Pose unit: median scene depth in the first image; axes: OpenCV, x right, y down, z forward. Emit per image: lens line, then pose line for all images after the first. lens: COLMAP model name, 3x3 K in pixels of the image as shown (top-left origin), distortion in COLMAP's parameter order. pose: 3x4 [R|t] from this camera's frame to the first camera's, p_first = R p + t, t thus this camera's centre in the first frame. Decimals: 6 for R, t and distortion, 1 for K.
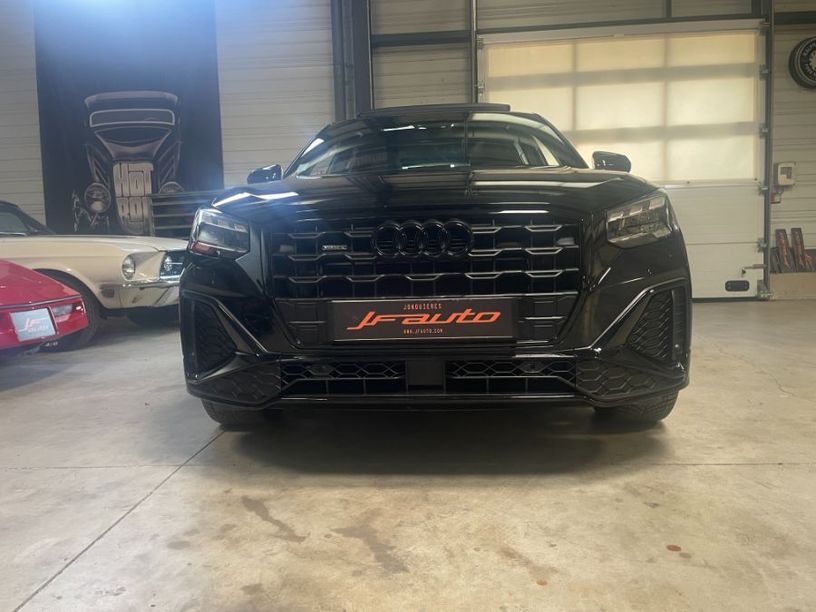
lens RADIAL K [[621.6, 0, 411.8], [0, 621.6, 291.0], [0, 0, 1]] dist [0.068700, -0.084645]
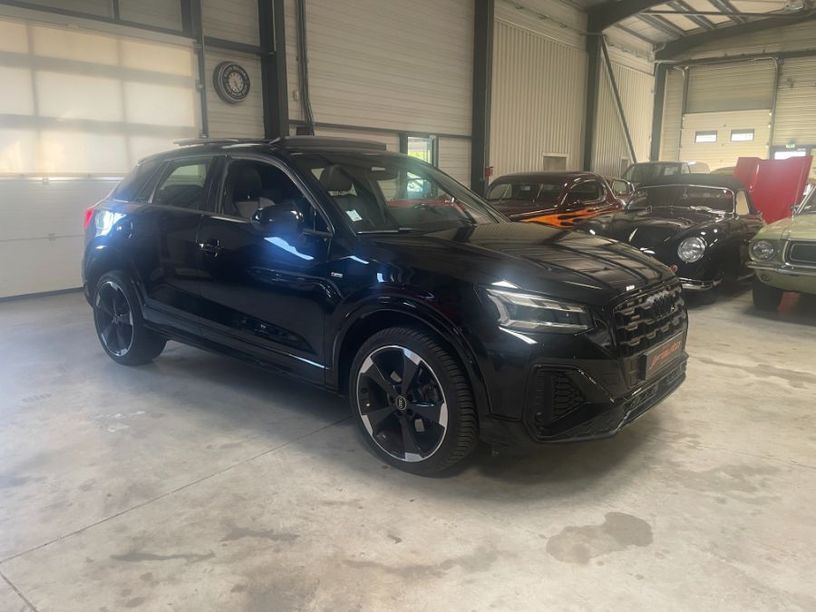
lens RADIAL K [[621.6, 0, 408.8], [0, 621.6, 305.4], [0, 0, 1]] dist [0.068700, -0.084645]
pose [[0.582586, -0.133125, 0.801792, -0.895763], [0.047926, 0.990405, 0.129618, -0.287834], [-0.811355, -0.037088, 0.583377, -0.131531]]
